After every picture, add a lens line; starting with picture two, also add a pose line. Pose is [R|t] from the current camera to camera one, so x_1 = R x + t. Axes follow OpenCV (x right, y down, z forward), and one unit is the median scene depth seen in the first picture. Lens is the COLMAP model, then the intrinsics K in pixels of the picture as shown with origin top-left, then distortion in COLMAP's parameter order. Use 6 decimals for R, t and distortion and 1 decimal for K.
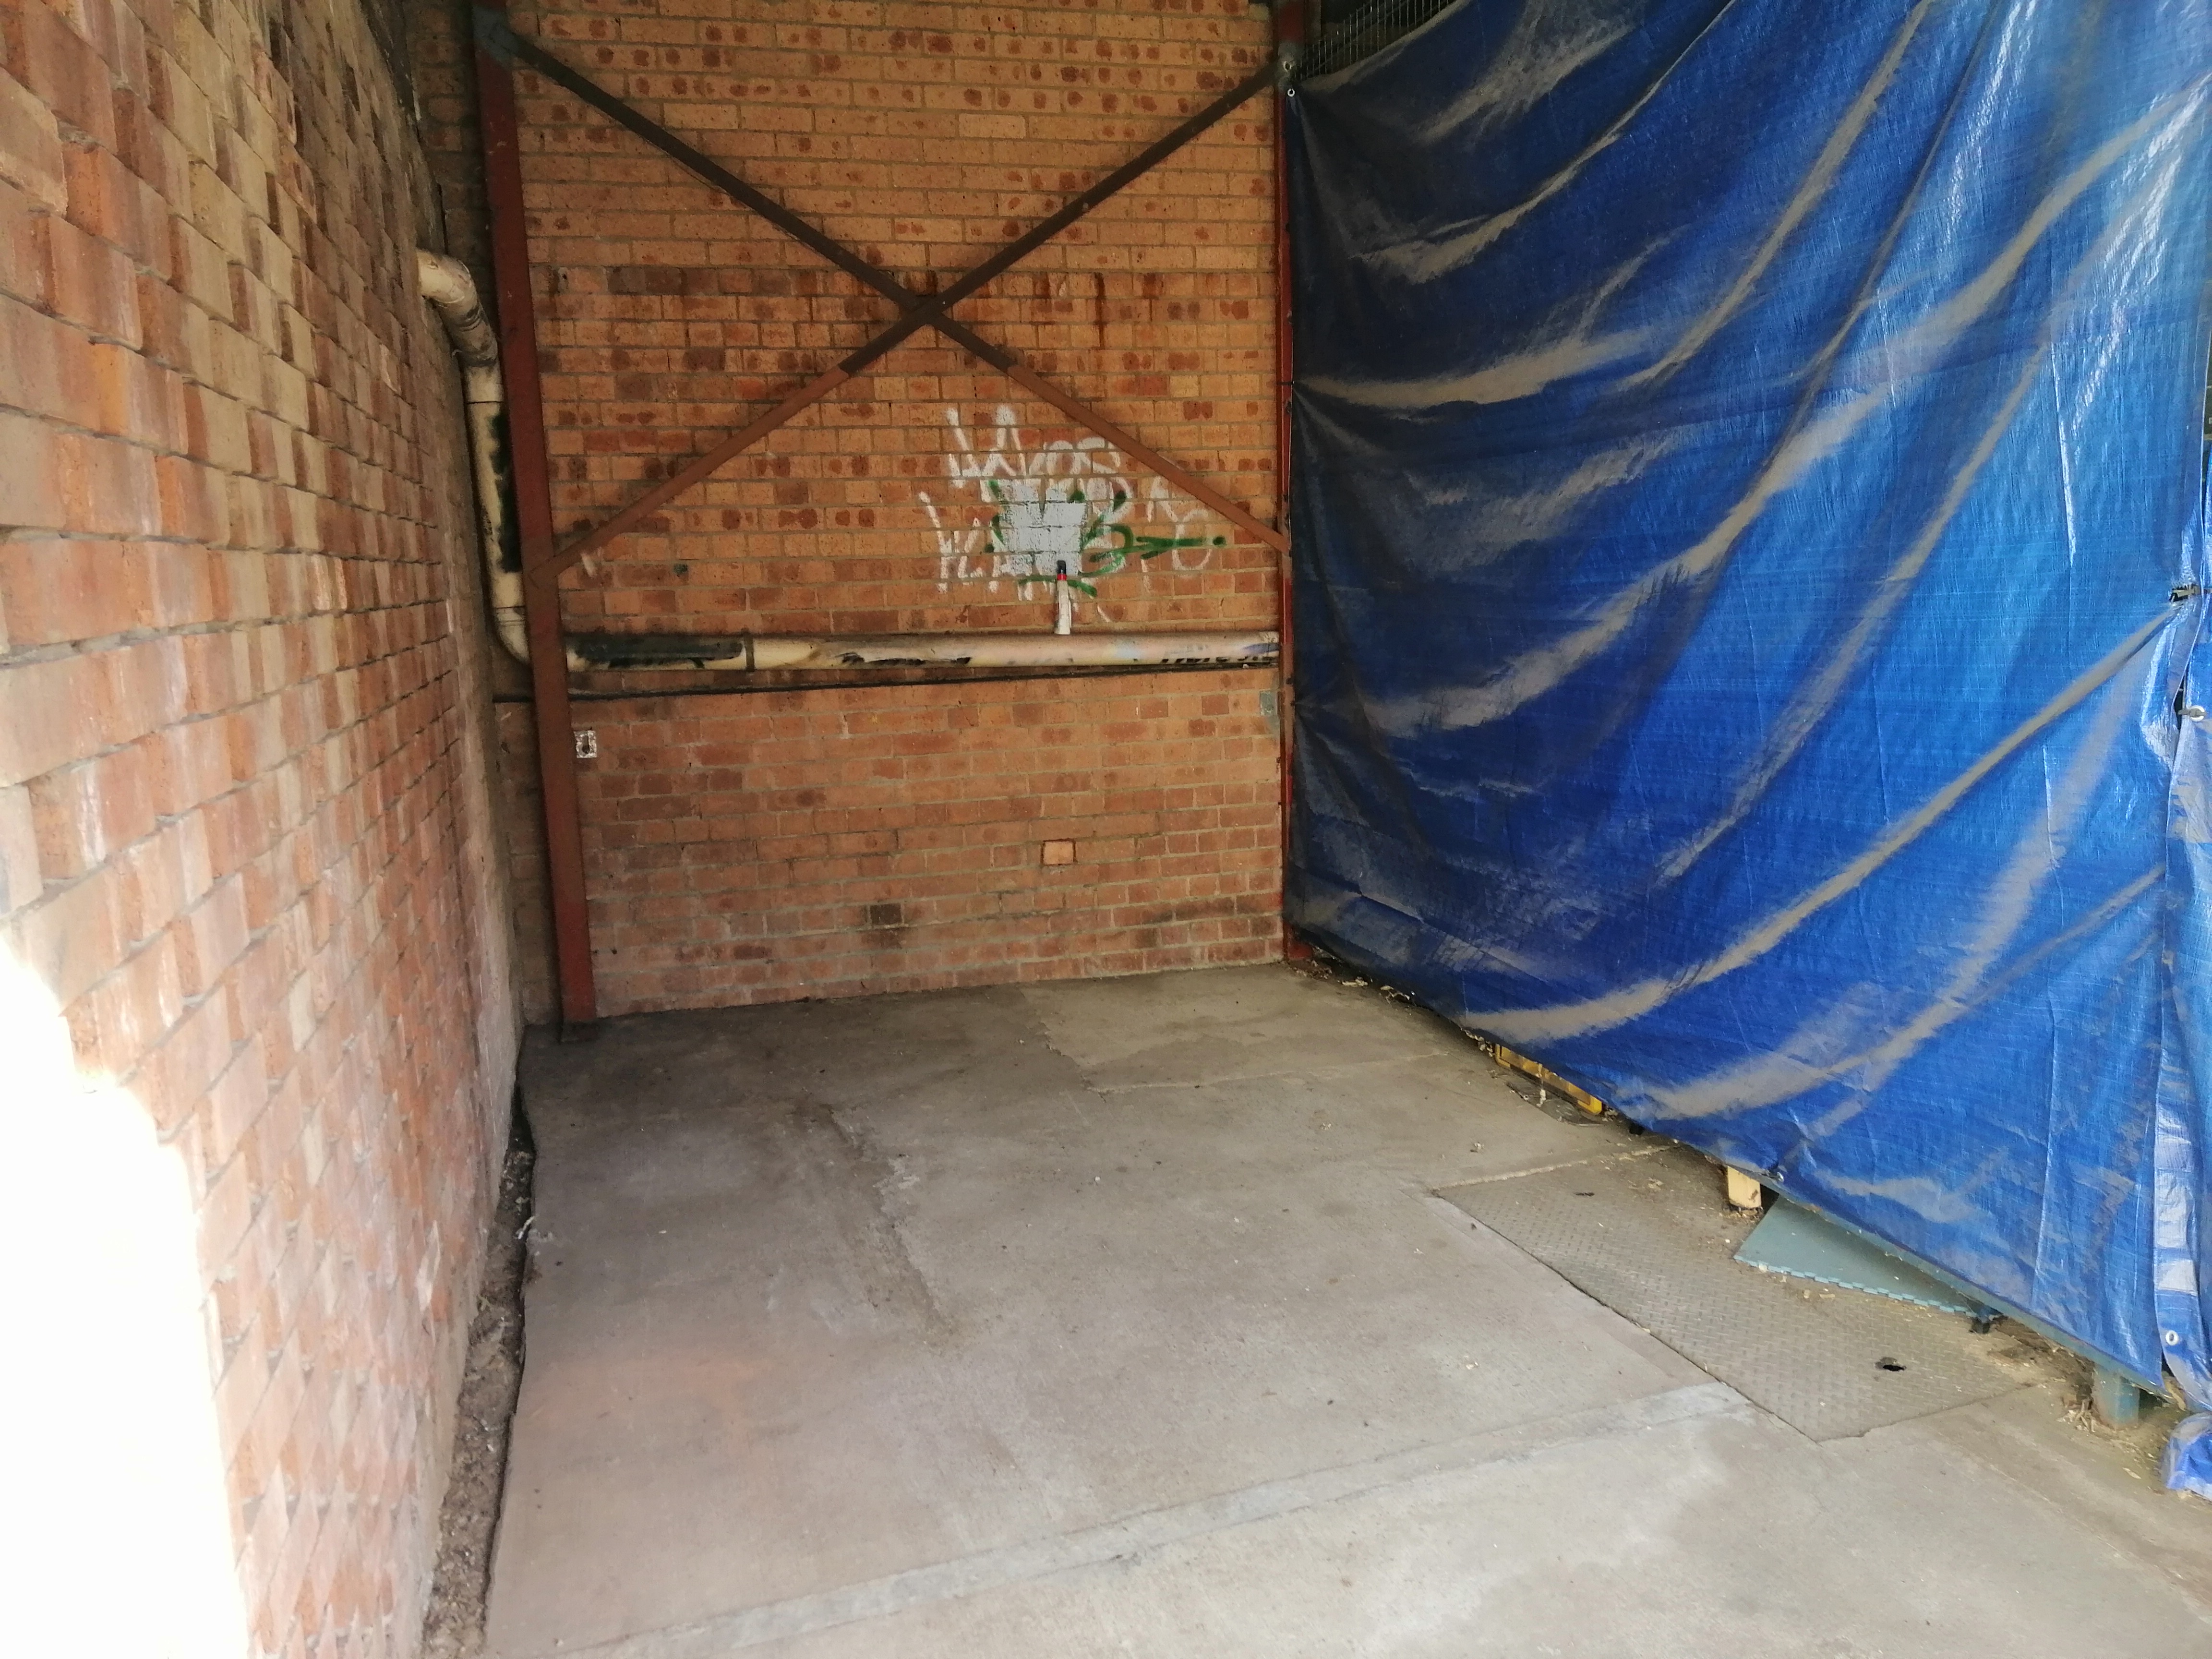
lens RADIAL K [[1646.1, 0, 1160.7], [0, 1646.1, 820.8], [0, 0, 1]] dist [0.123520, -0.225066]
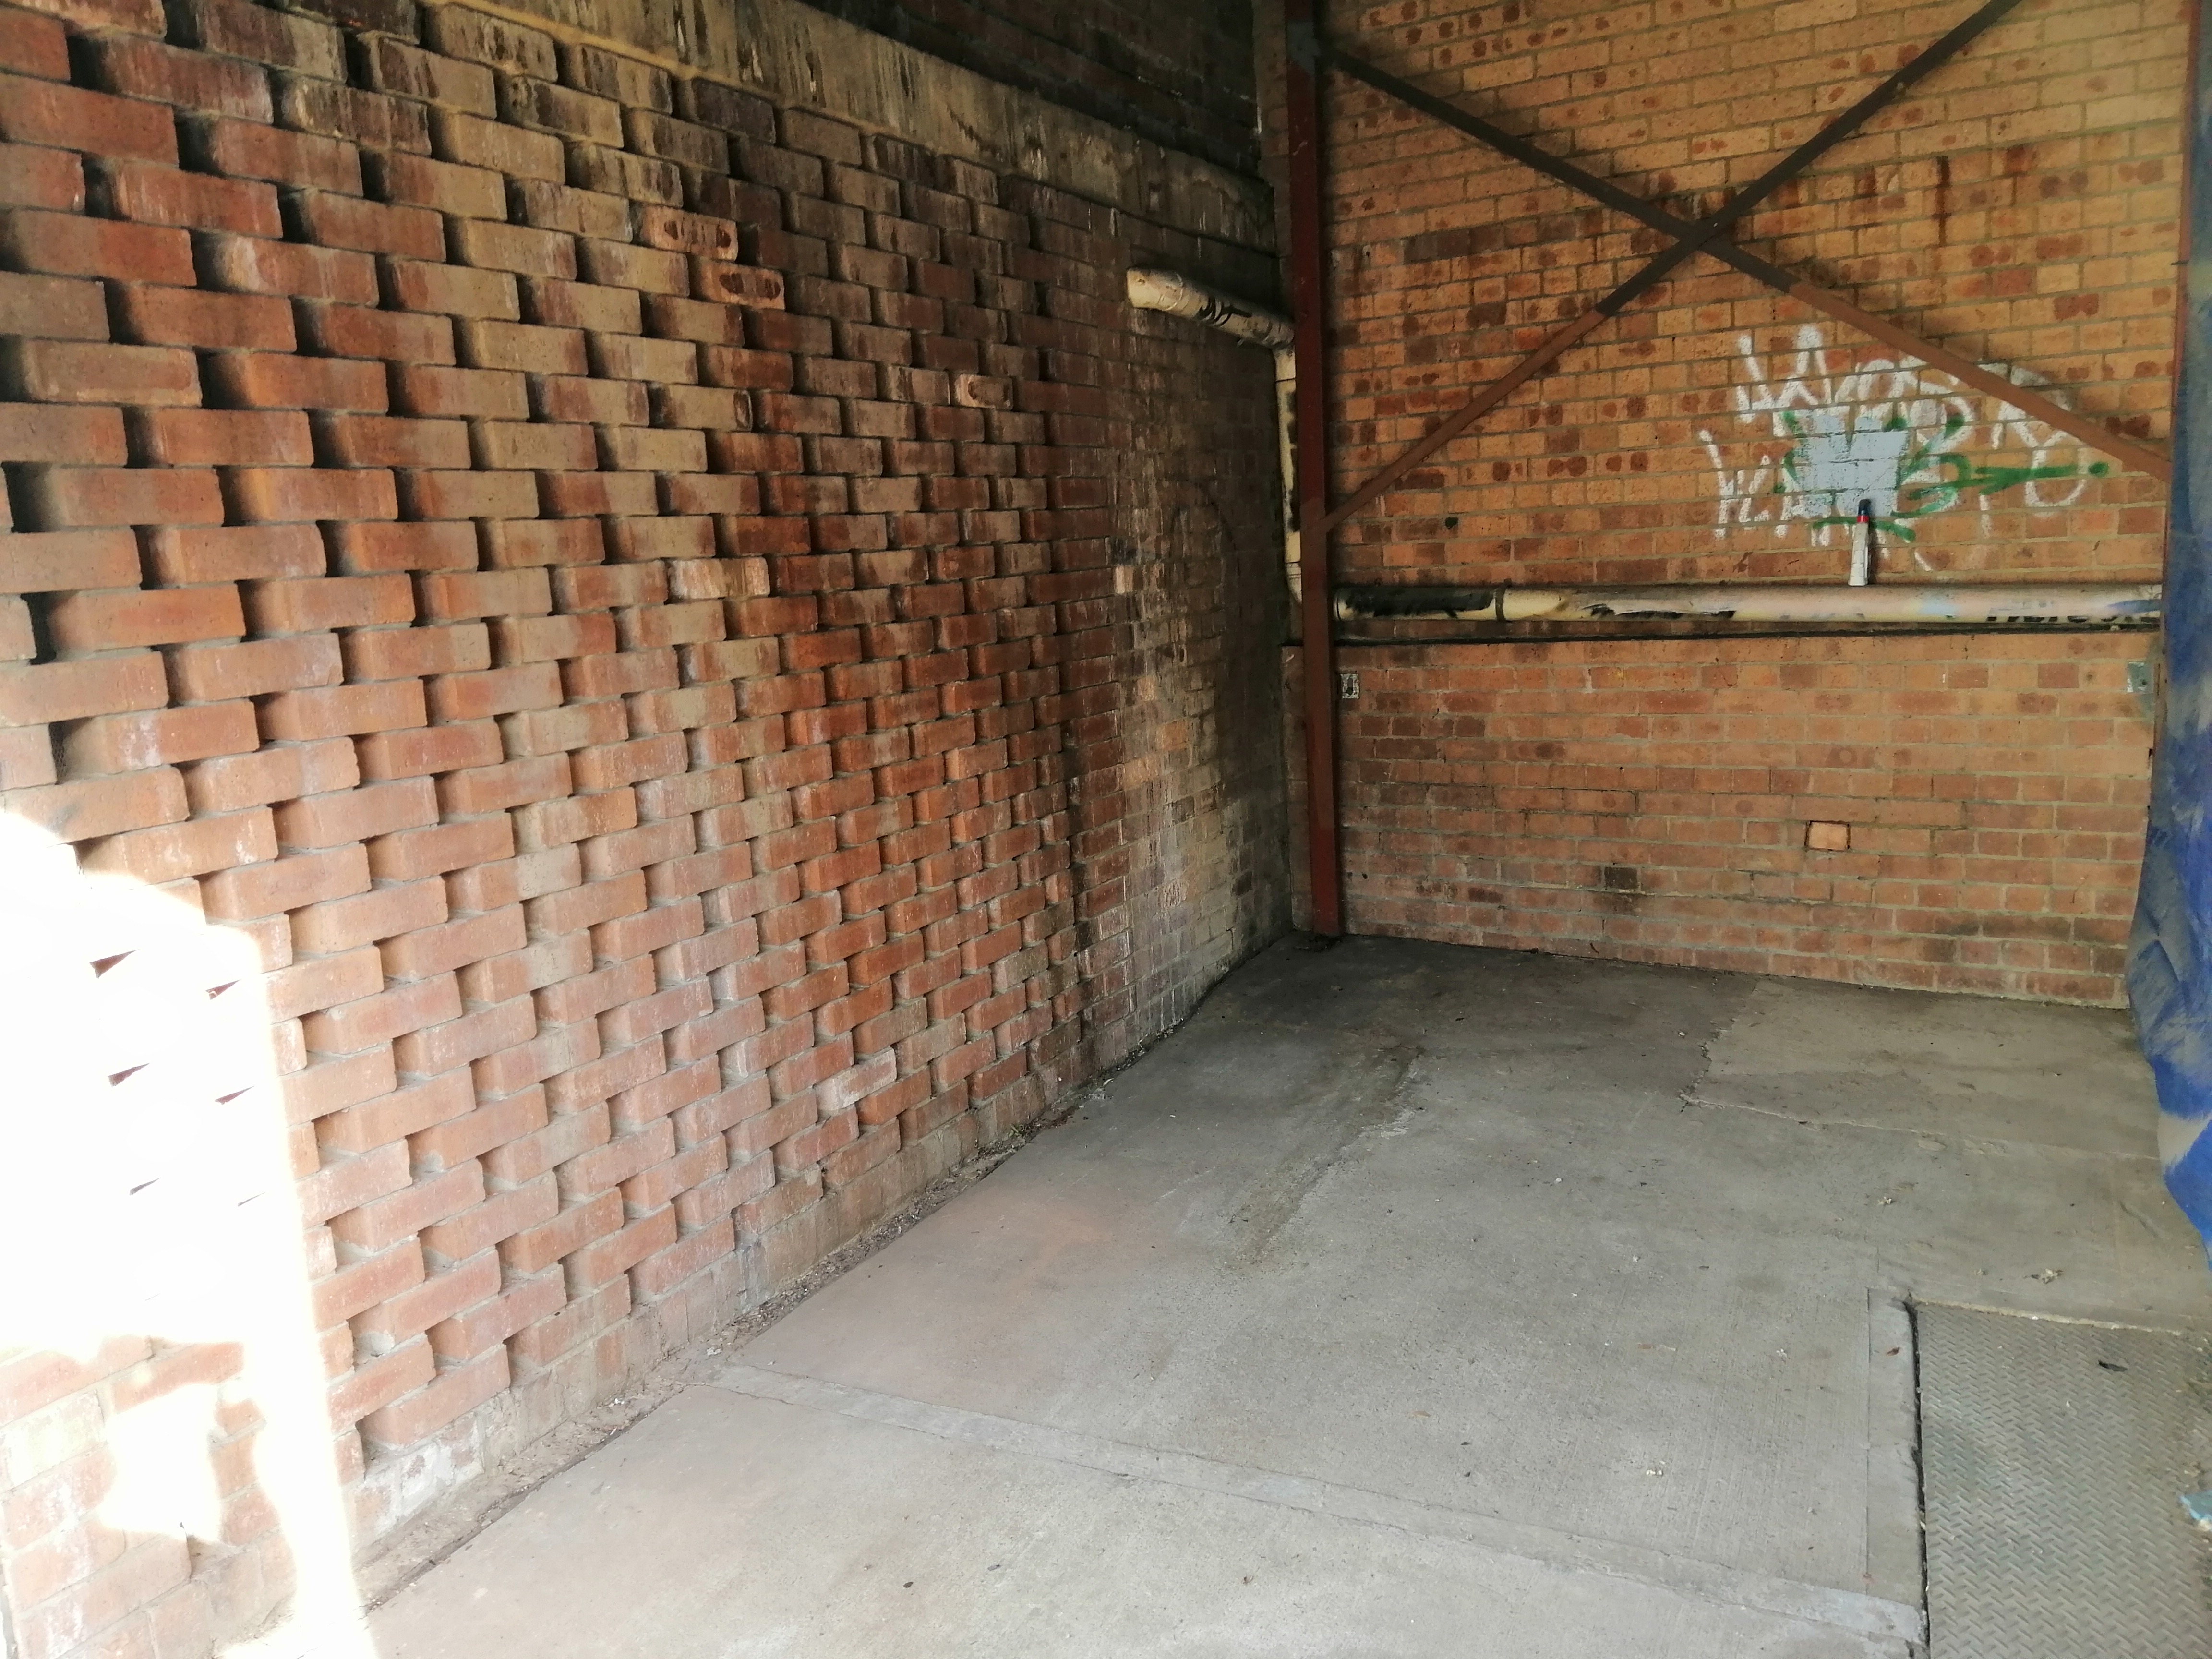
lens RADIAL K [[1679.9, 0, 1106.0], [0, 1679.9, 829.5], [0, 0, 1]] dist [0.057449, -0.107607]
pose [[0.691787, 0.117049, -0.712552, 0.327020], [-0.078229, 0.993116, 0.087188, -0.034008], [0.717852, -0.004573, 0.696181, 0.104458]]
